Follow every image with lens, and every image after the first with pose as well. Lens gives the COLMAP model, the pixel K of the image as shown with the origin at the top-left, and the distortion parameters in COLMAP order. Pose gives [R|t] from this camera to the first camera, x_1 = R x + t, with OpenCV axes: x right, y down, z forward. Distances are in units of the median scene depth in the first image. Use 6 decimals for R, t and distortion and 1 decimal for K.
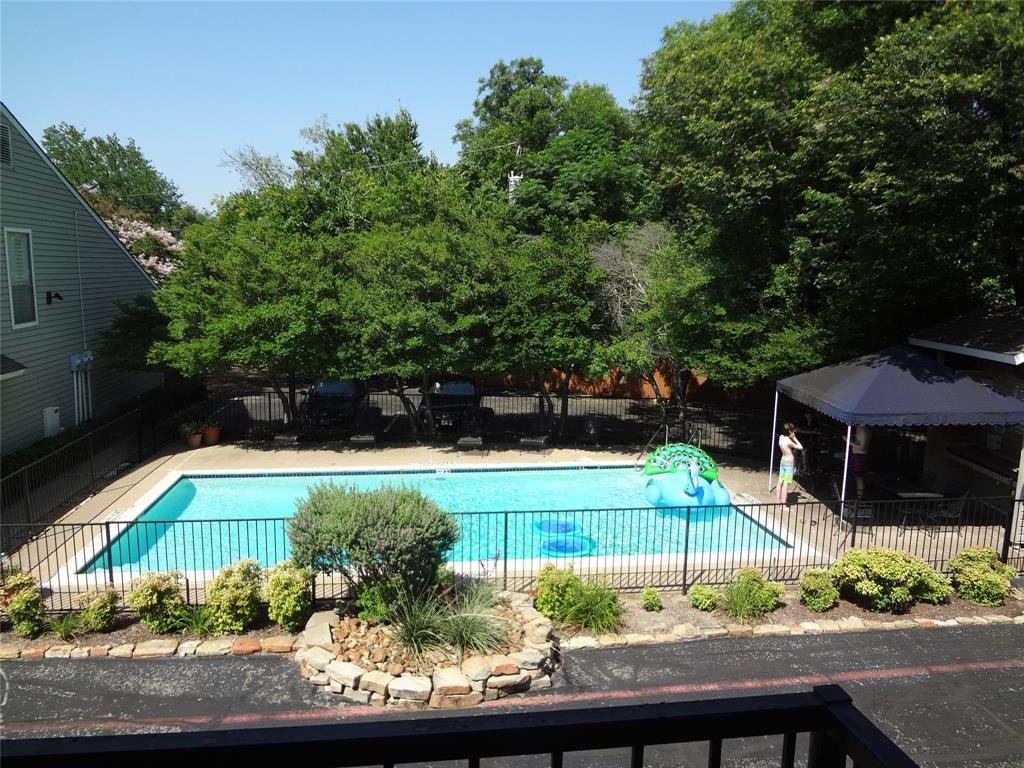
lens RADIAL K [[759.4, 0, 512.0], [0, 759.4, 384.0], [0, 0, 1]] dist [-0.045592, 0.006979]
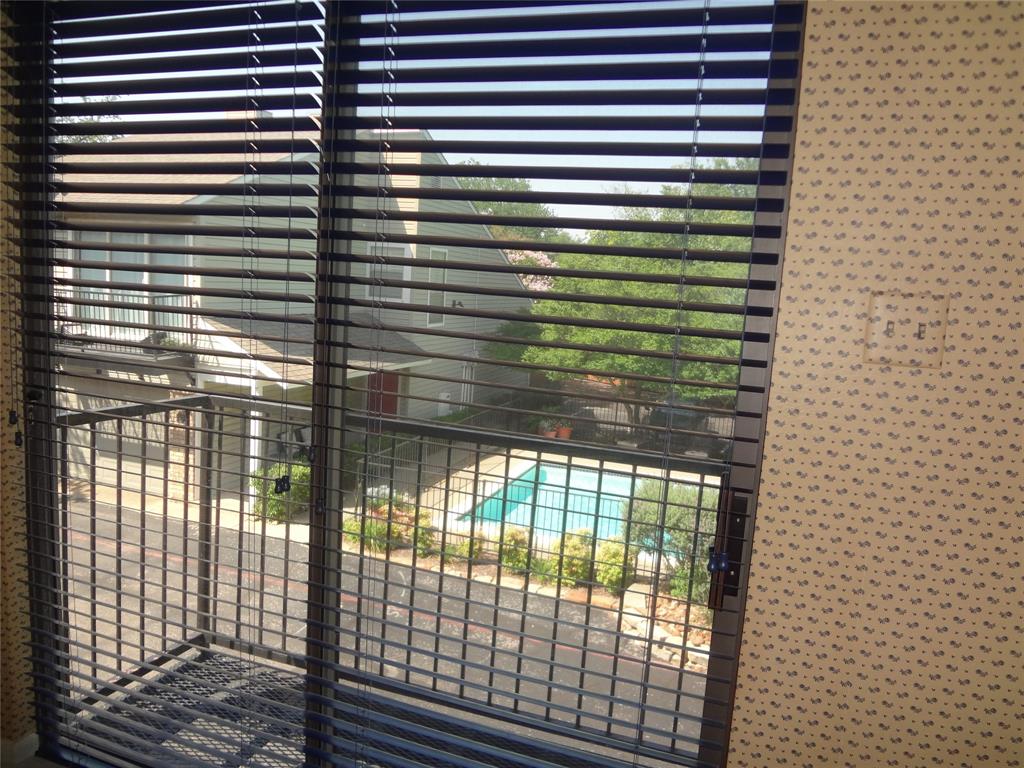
lens RADIAL K [[759.4, 0, 512.0], [0, 759.4, 384.0], [0, 0, 1]] dist [-0.045592, 0.006979]
pose [[0.895053, 0.103409, -0.433805, 0.045137], [-0.119949, 0.992721, -0.010845, 0.032195], [0.429526, 0.061741, 0.900941, -0.157303]]
